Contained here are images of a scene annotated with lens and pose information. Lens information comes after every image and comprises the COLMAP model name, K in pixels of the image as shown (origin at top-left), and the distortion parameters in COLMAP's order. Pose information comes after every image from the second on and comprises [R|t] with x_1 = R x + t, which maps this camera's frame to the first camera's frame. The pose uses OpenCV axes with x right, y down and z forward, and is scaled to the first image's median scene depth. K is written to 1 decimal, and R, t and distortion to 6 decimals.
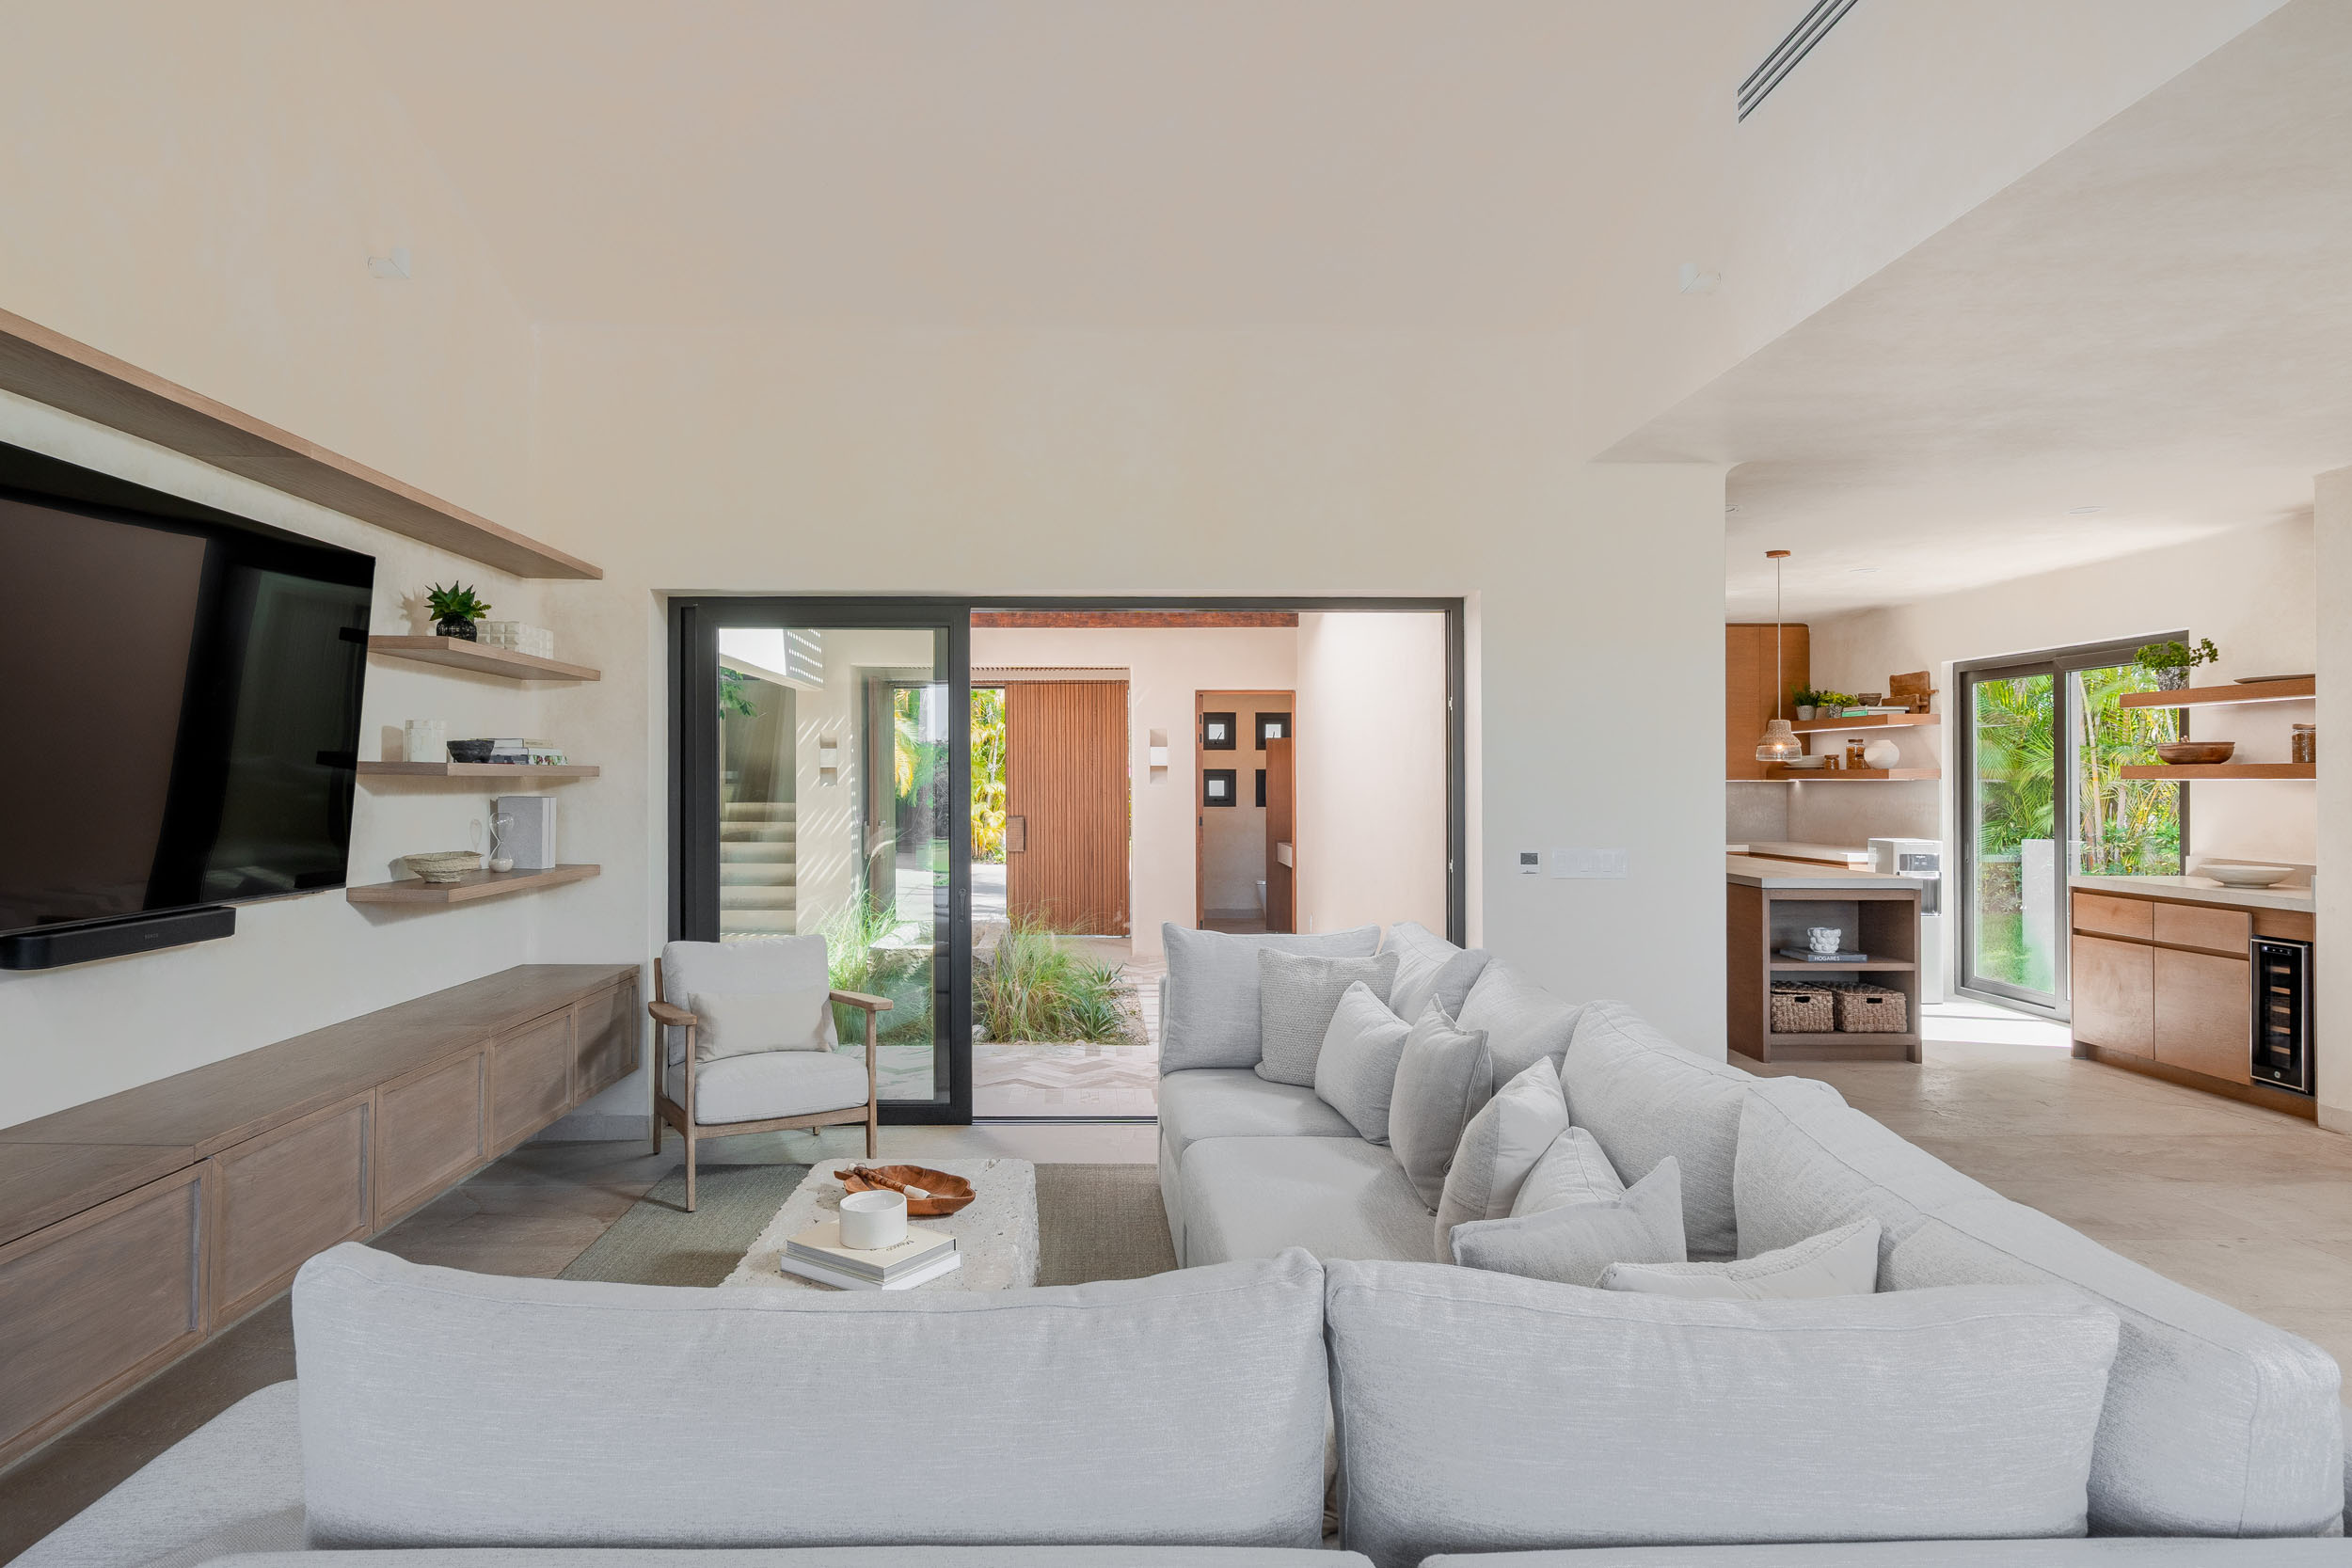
lens RADIAL K [[1394.3, 0, 1176.0], [0, 1394.3, 784.0], [0, 0, 1]] dist [0.006475, 0.000977]
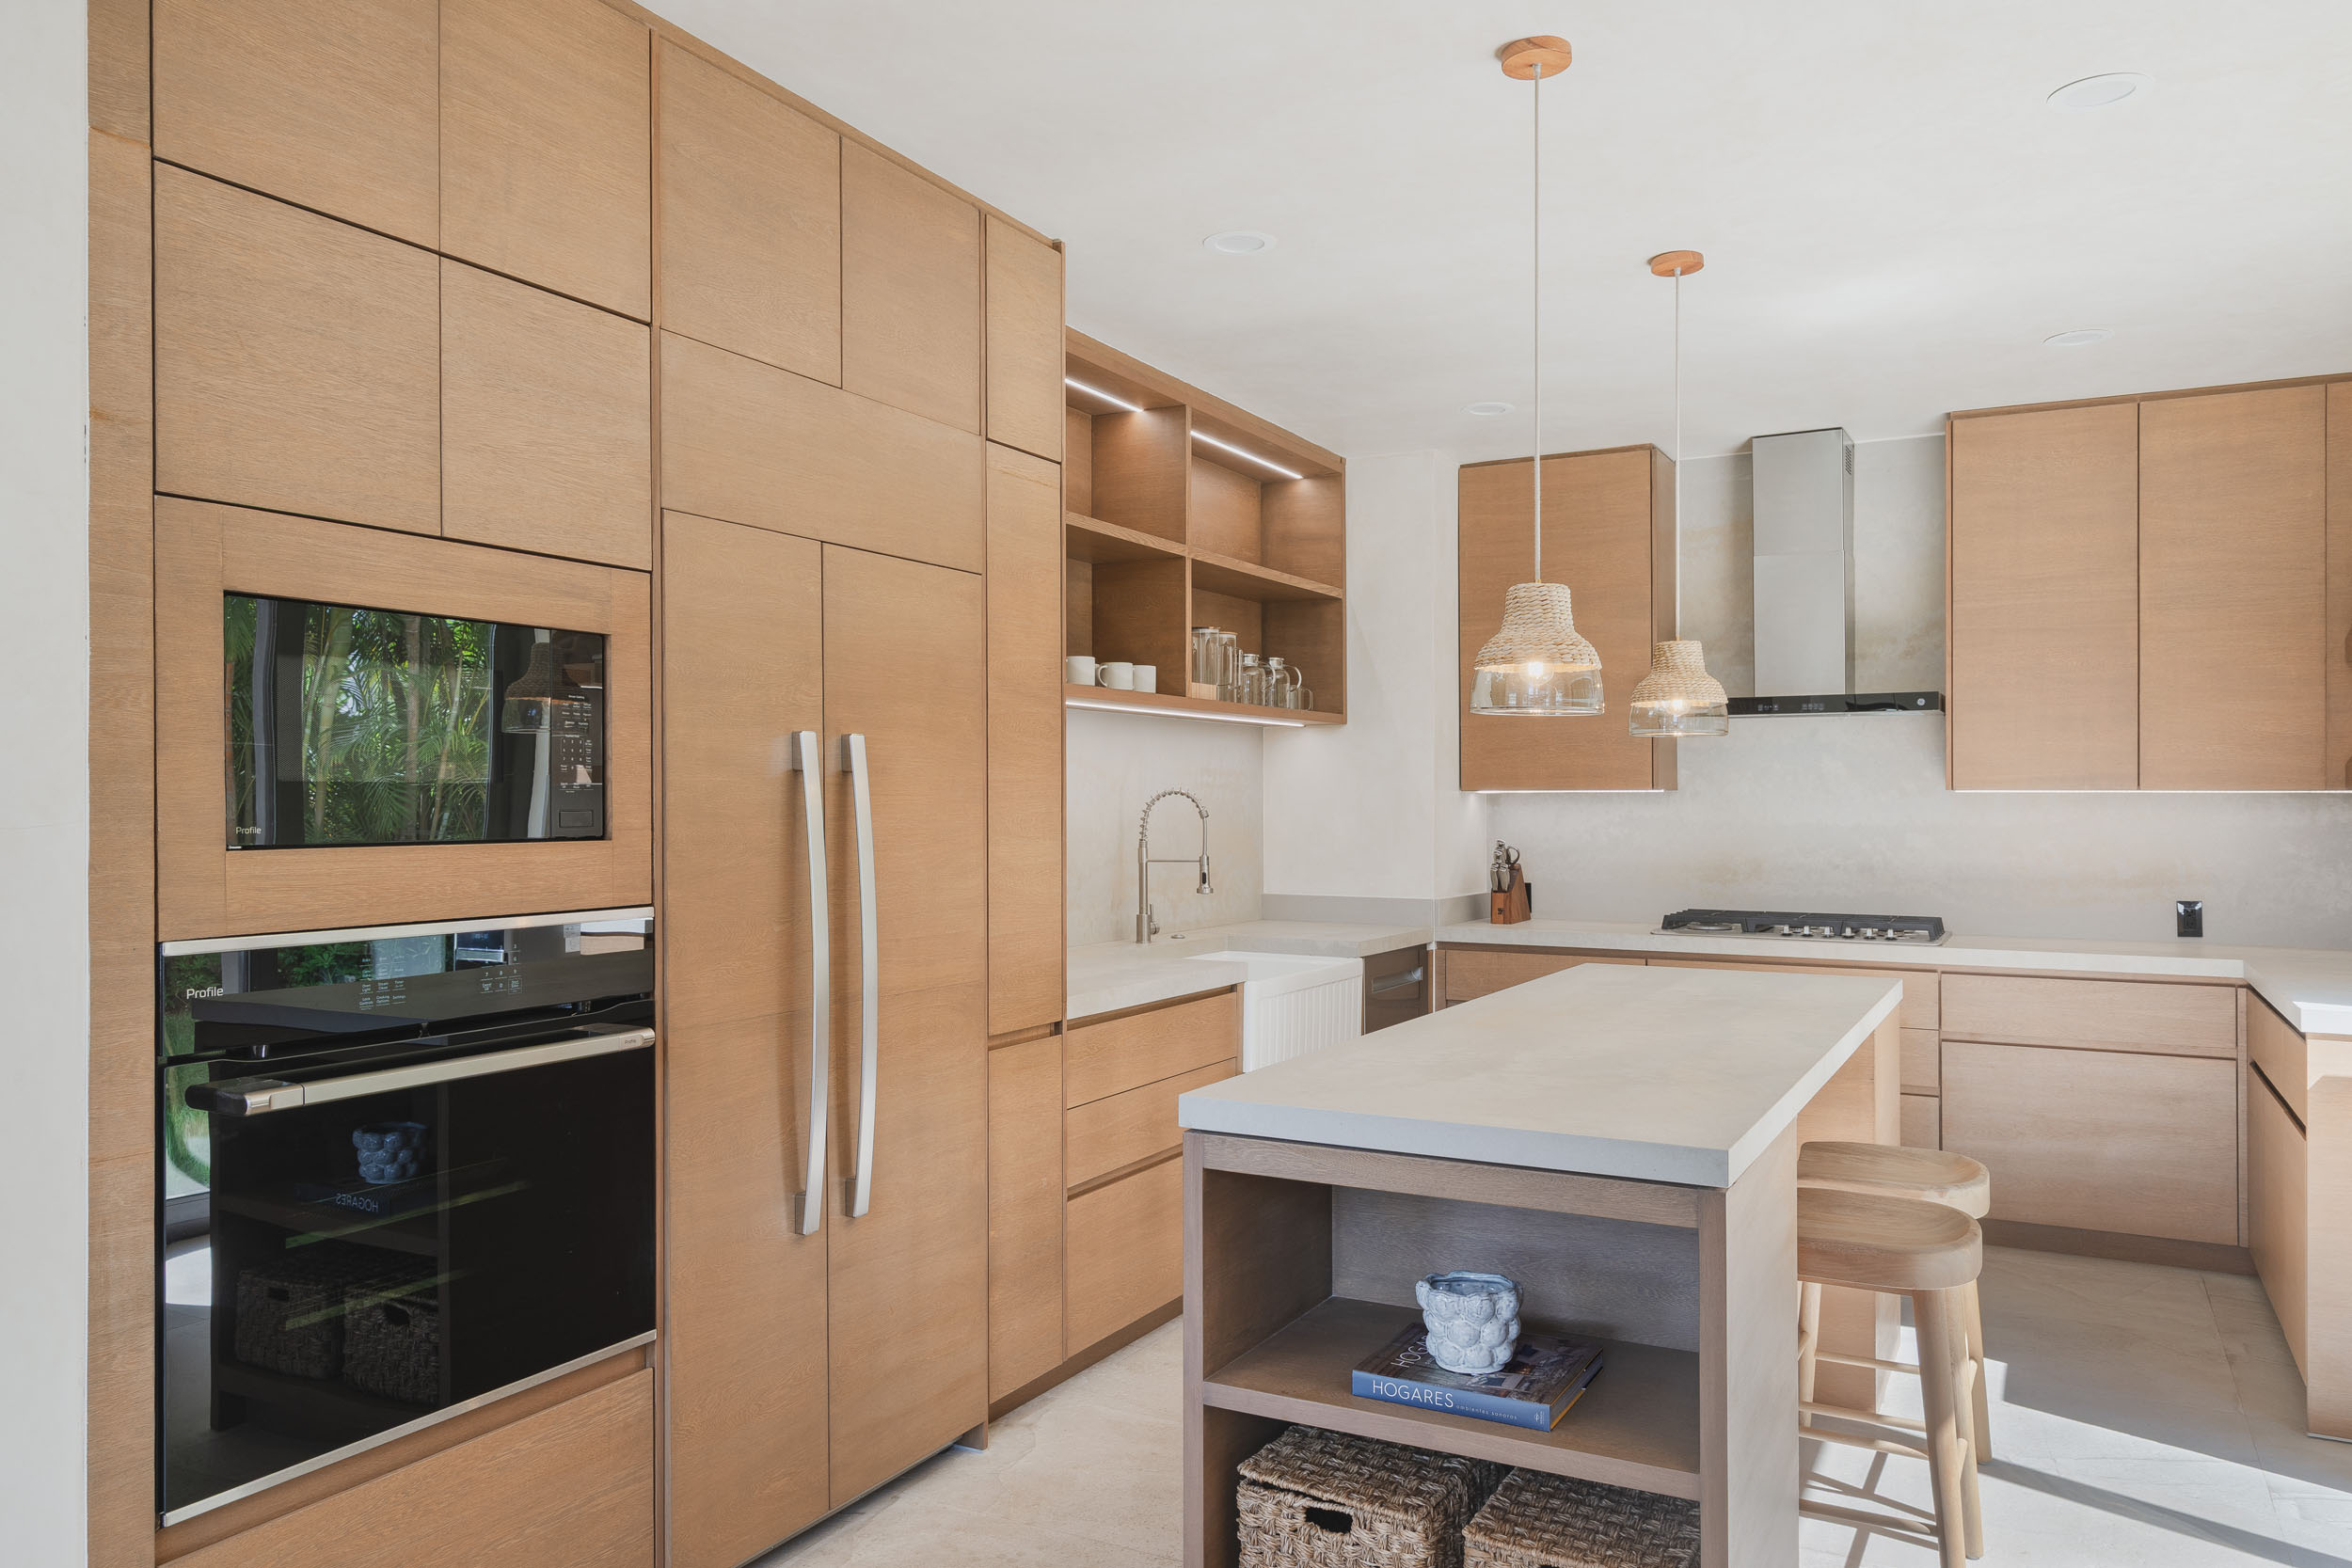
lens RADIAL K [[1767.5, 0, 1114.3], [0, 1767.5, 782.6], [0, 0, 1]] dist [0.009246, 0.000522]
pose [[0.861020, -0.003461, -0.508559, 0.599044], [-0.002939, 0.999926, -0.011782, 0.004446], [0.508562, 0.011639, 0.860947, 0.656660]]
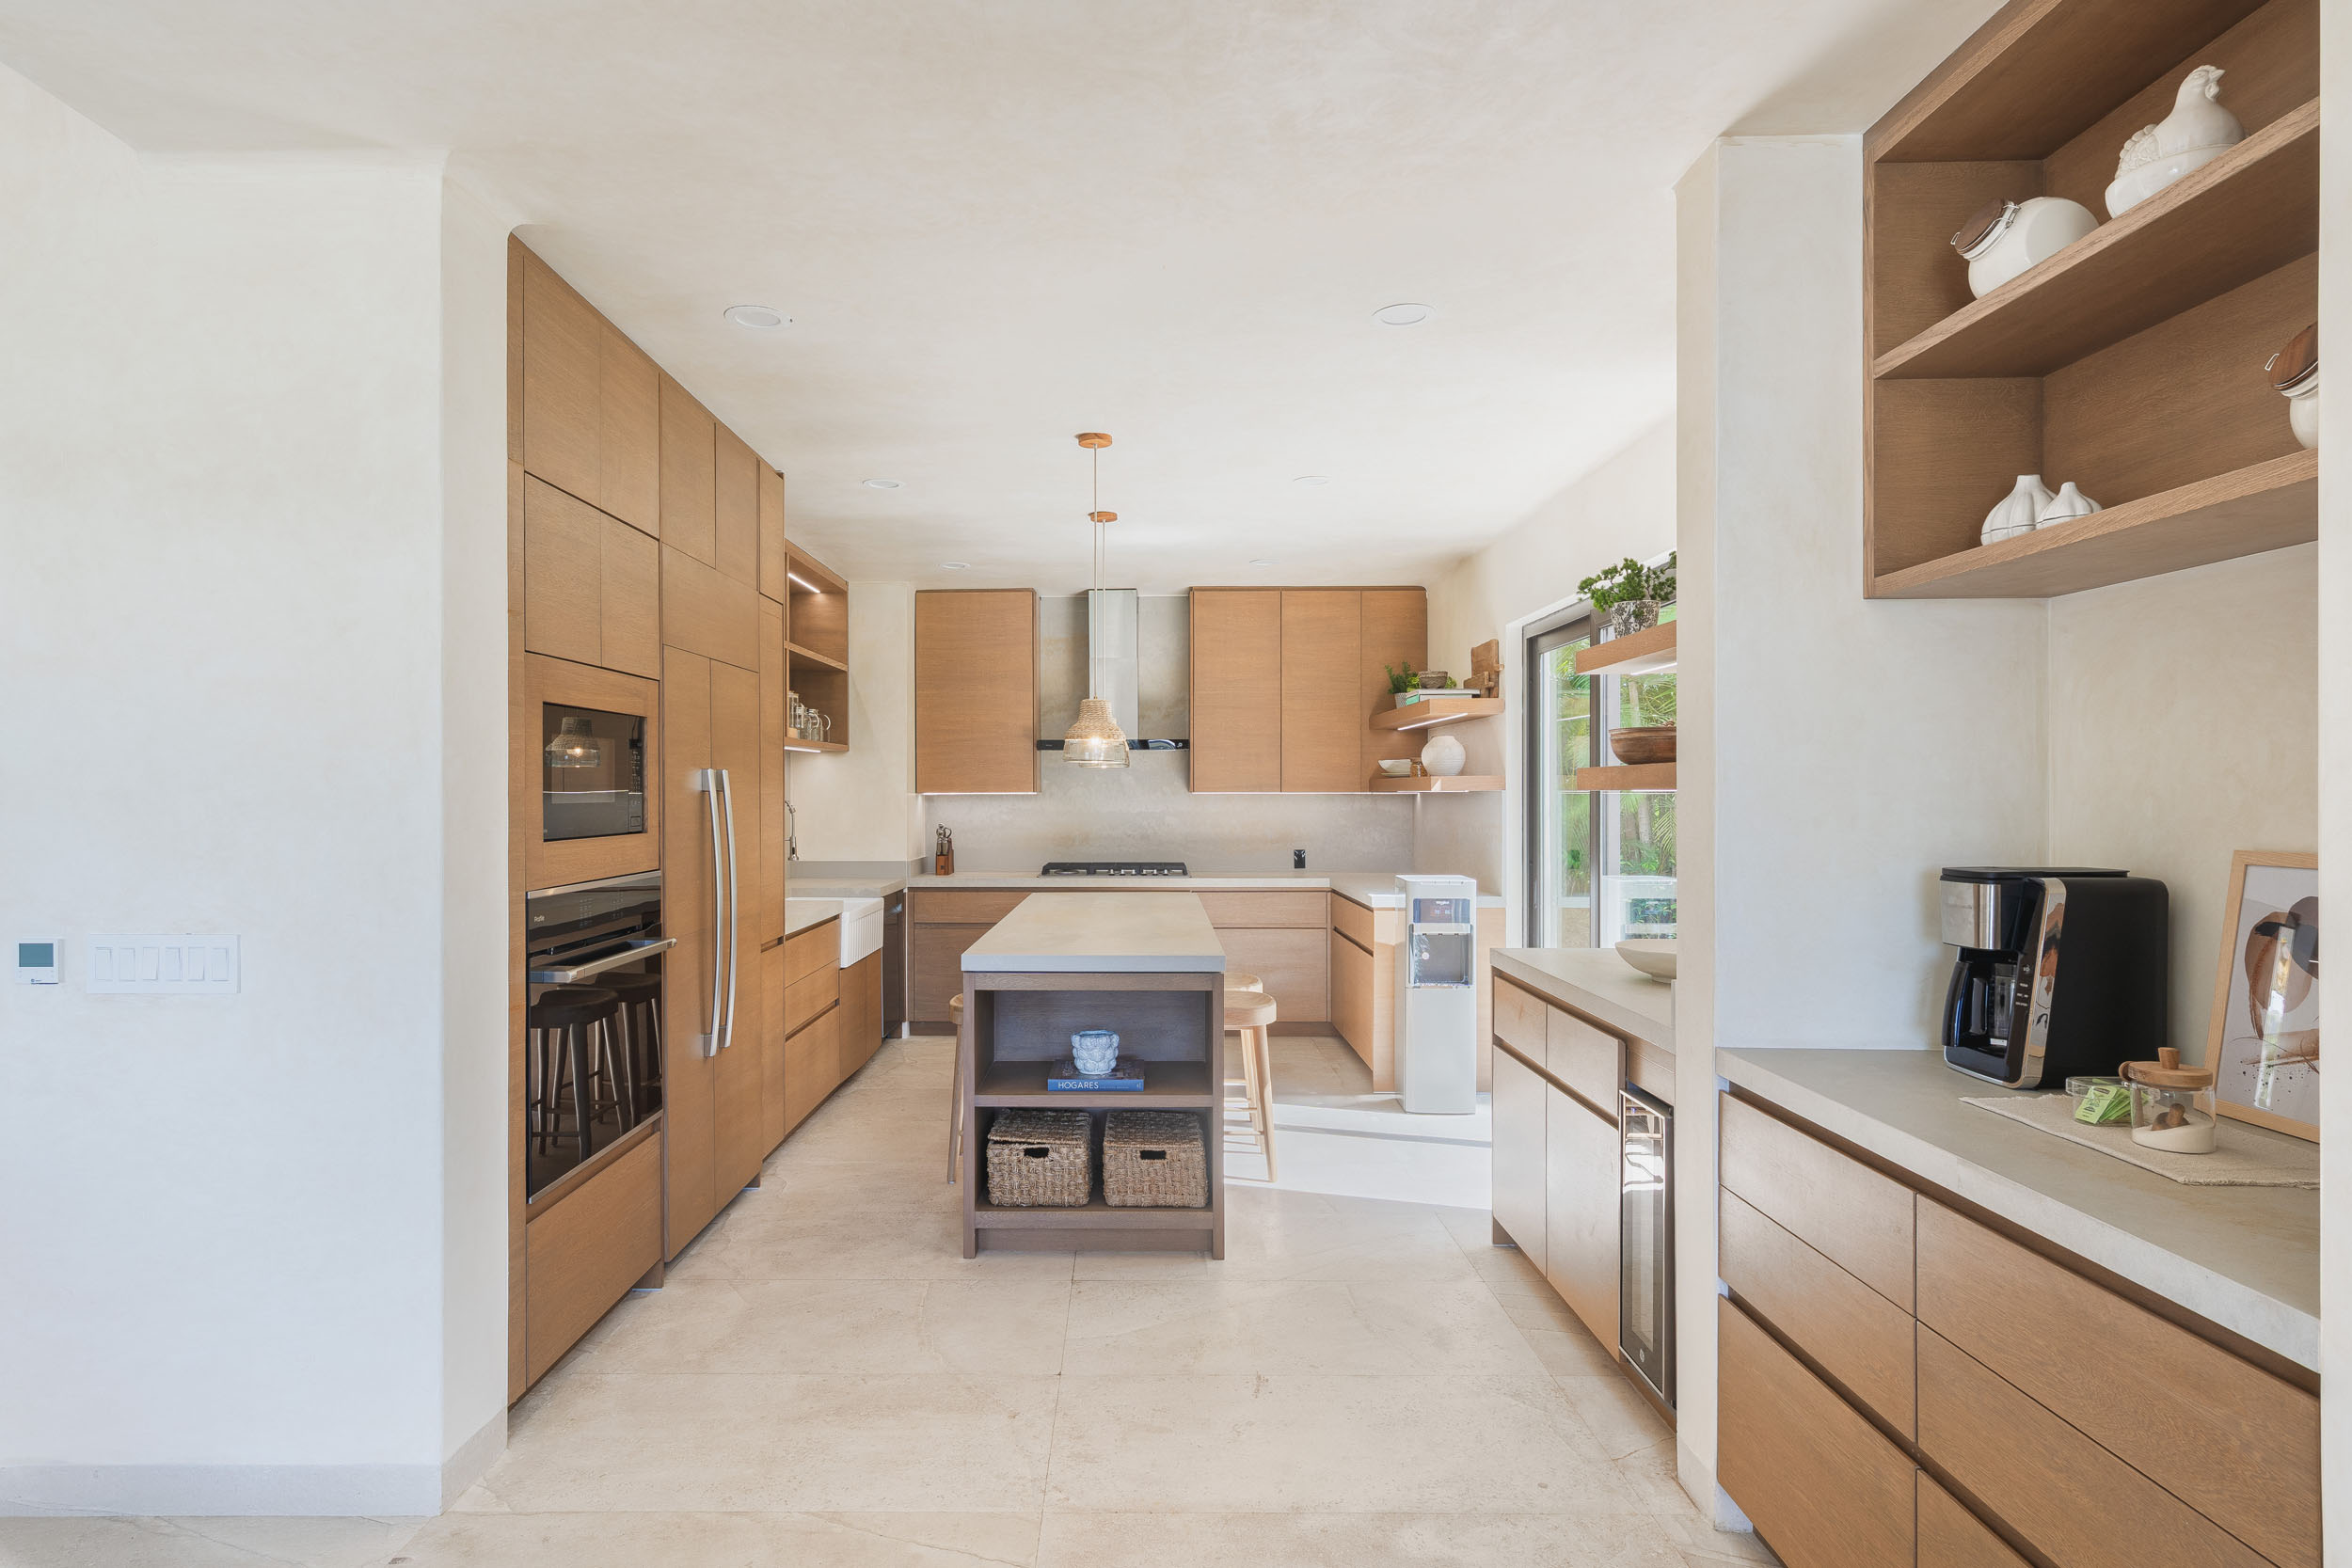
lens RADIAL K [[1329.2, 0, 1176.0], [0, 1329.2, 784.0], [0, 0, 1]] dist [0.001695, 0.000331]
pose [[0.999756, -0.002116, -0.022006, 0.522636], [0.001953, 0.999971, -0.007420, -0.002141], [0.022021, 0.007375, 0.999730, 0.420100]]
